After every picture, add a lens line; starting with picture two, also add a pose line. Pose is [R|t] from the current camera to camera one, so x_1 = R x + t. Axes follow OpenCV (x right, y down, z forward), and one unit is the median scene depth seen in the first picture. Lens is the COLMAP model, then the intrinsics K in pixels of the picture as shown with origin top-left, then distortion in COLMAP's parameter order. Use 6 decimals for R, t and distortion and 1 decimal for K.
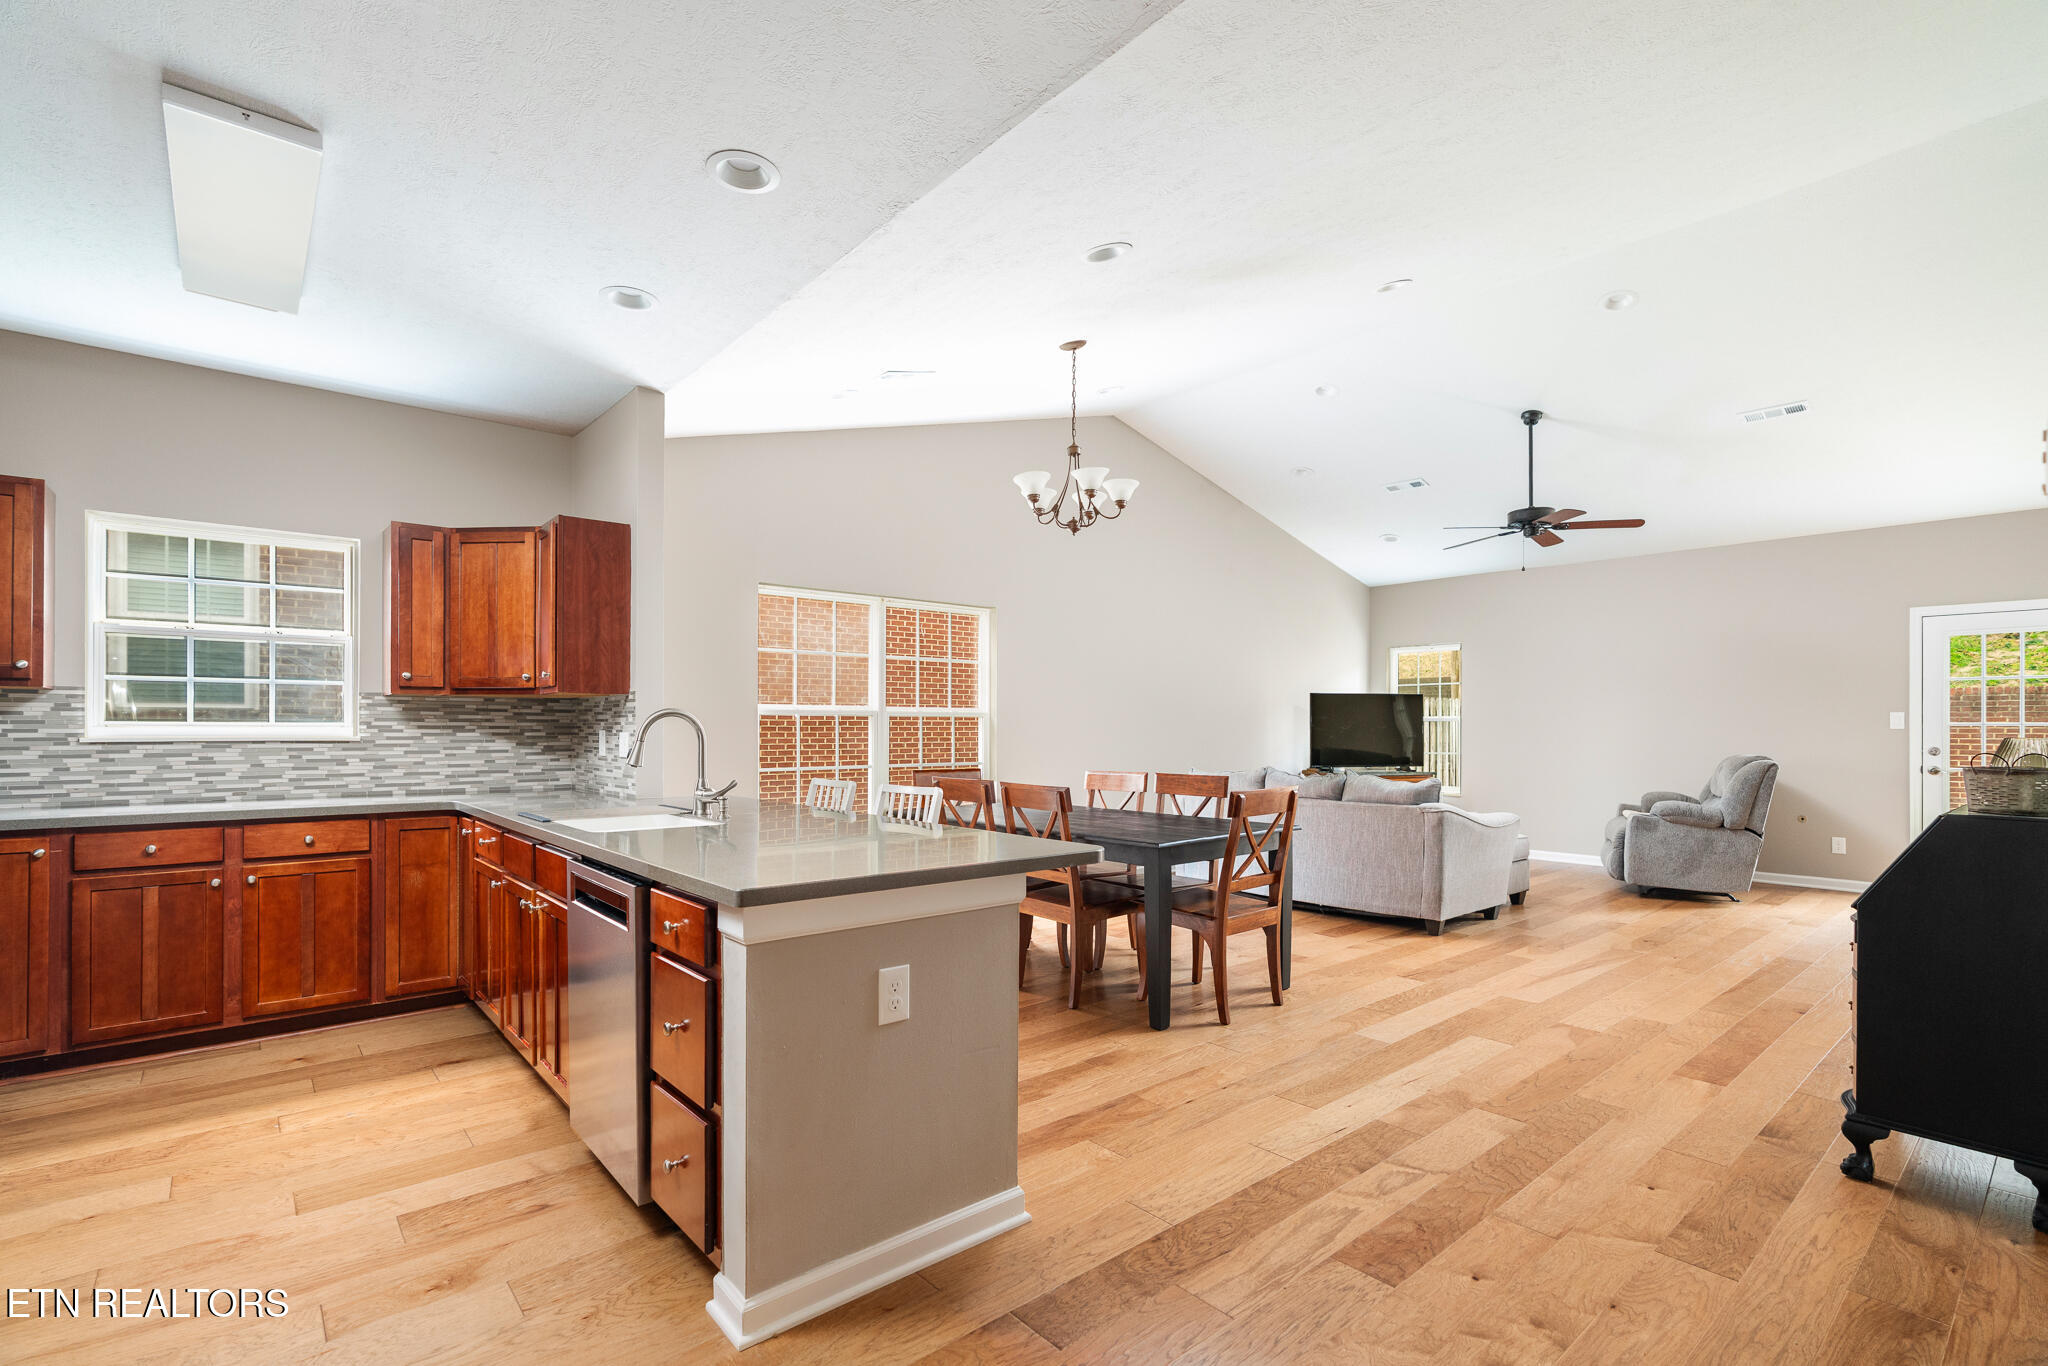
lens RADIAL K [[935.4, 0, 1043.9], [0, 935.4, 729.0], [0, 0, 1]] dist [-0.010363, 0.002509]
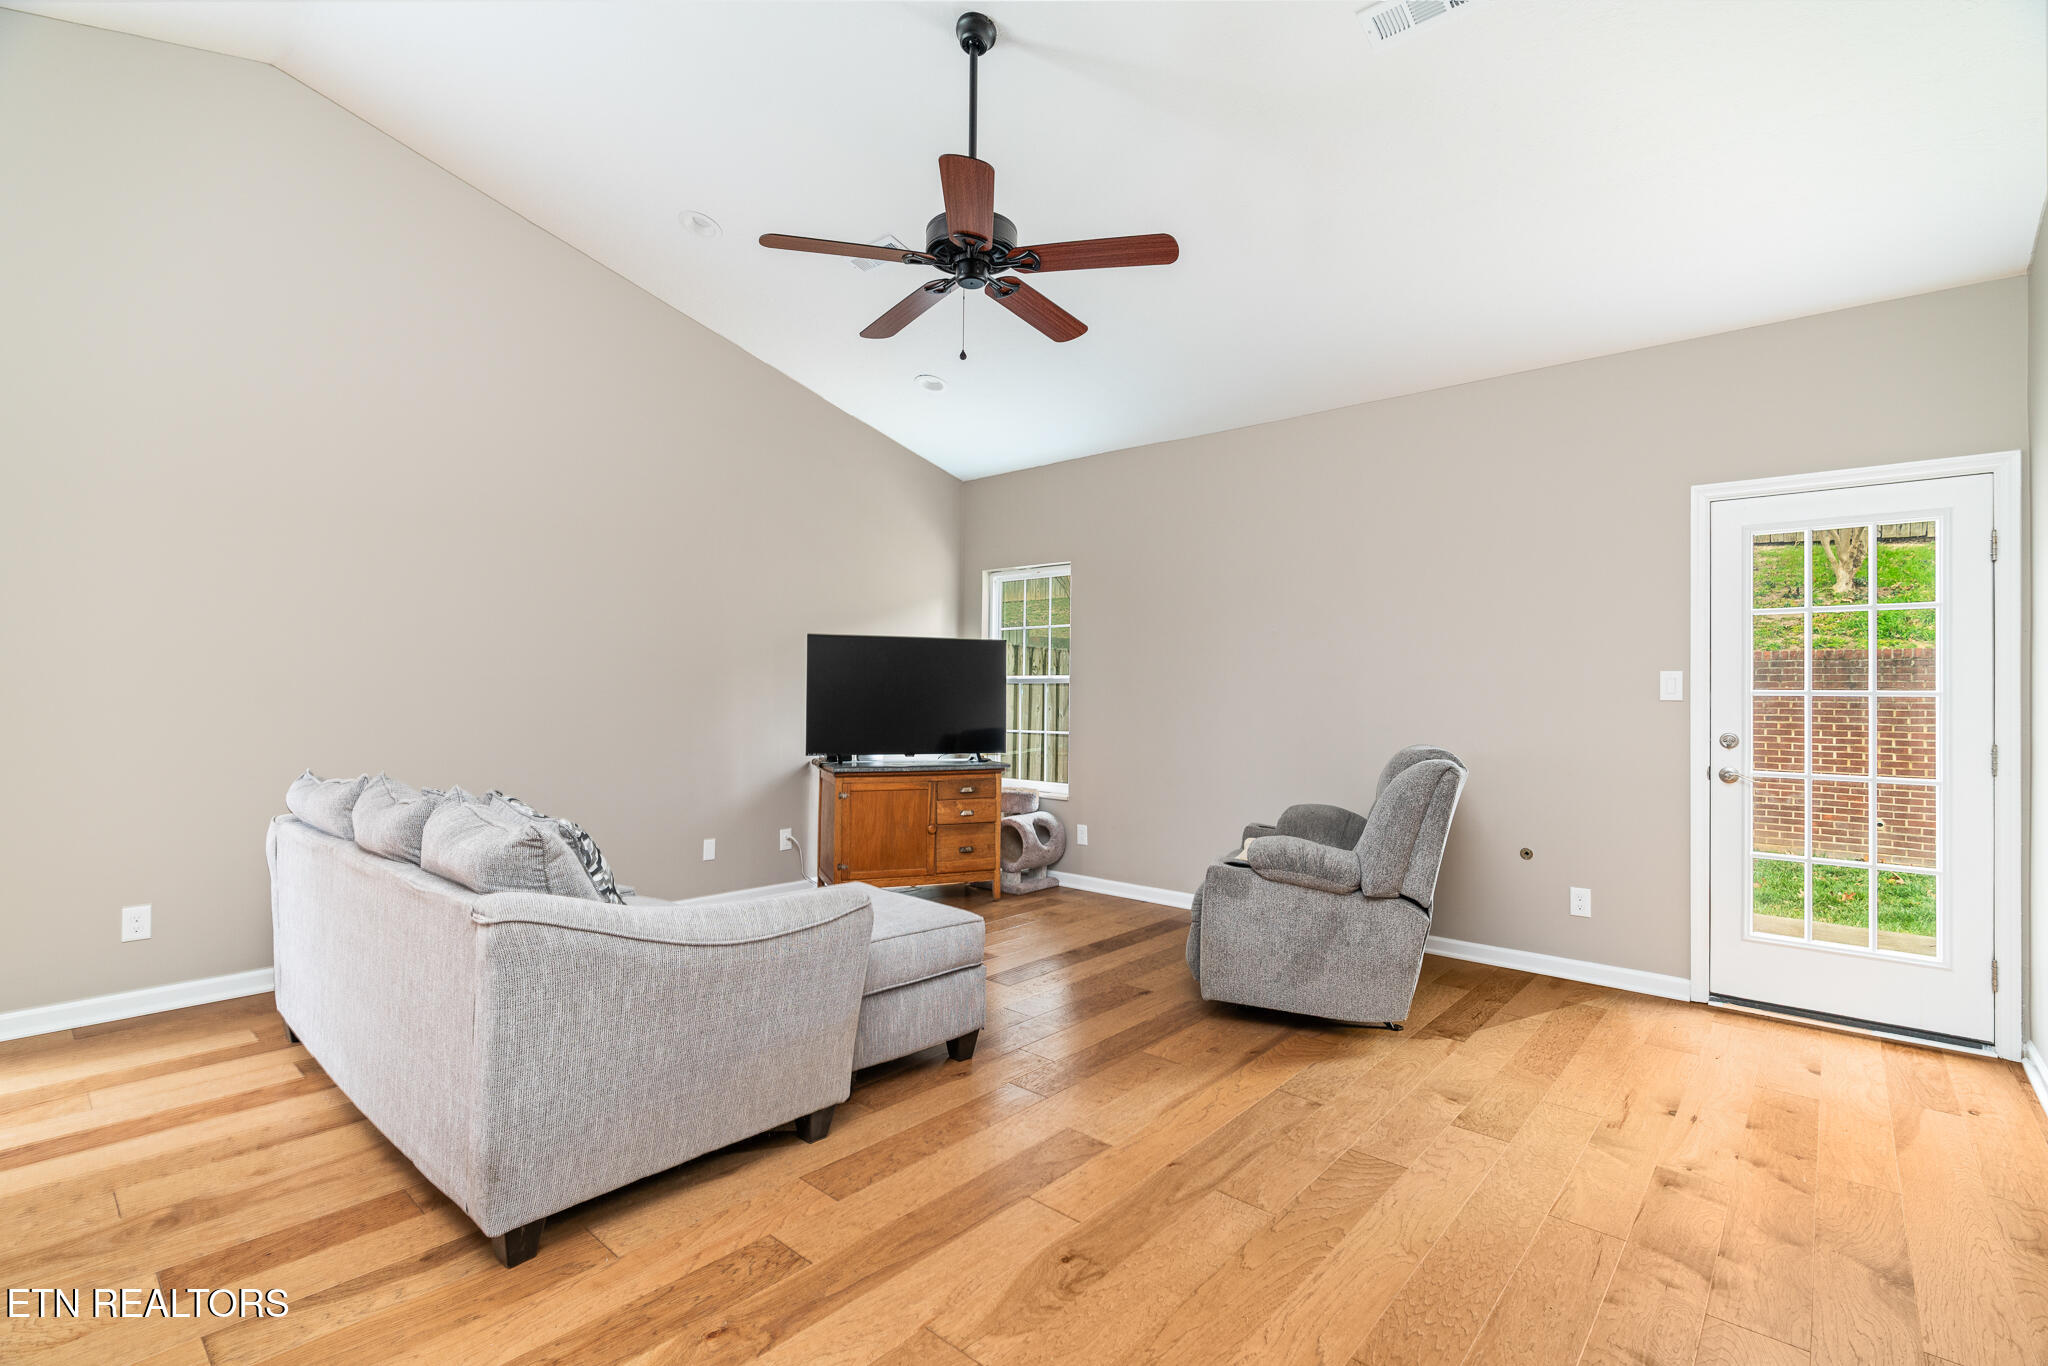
lens RADIAL K [[935.4, 0, 1034.1], [0, 935.4, 679.0], [0, 0, 1]] dist [-0.010363, 0.002509]
pose [[0.989471, 0.014416, 0.144013, 0.705366], [-0.011837, 0.999754, -0.018751, 0.002533], [-0.144248, 0.016848, 0.989398, 0.769390]]
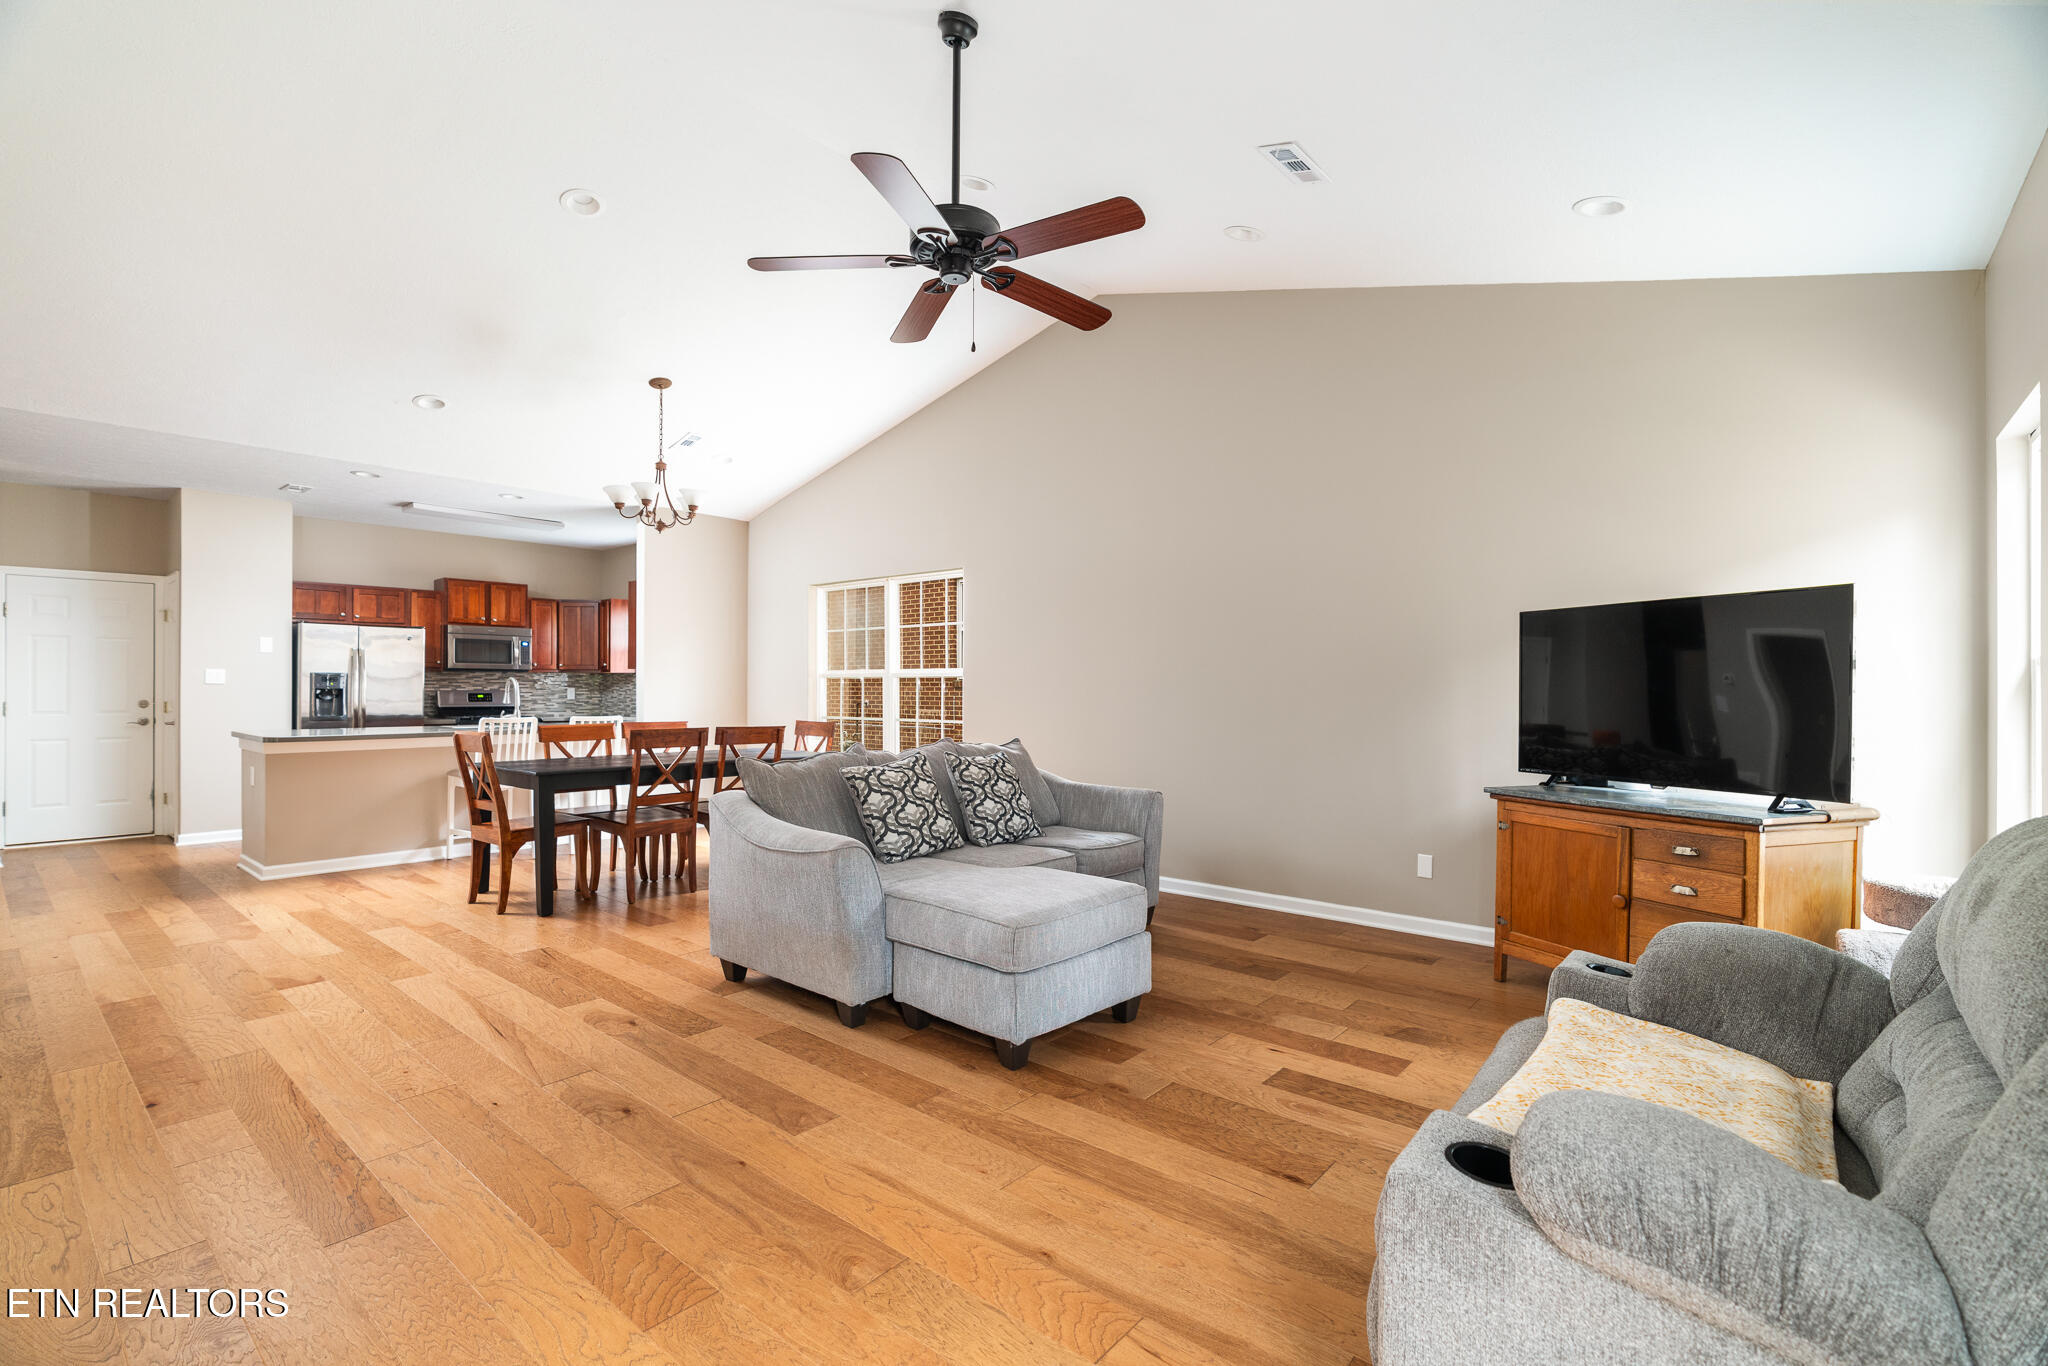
lens RADIAL K [[935.4, 0, 1043.5], [0, 935.4, 701.0], [0, 0, 1]] dist [-0.010363, 0.002509]
pose [[0.149199, 0.014350, -0.988703, 1.462953], [0.000474, 0.999894, 0.014584, -0.000676], [0.988807, -0.002645, 0.149176, 1.429236]]
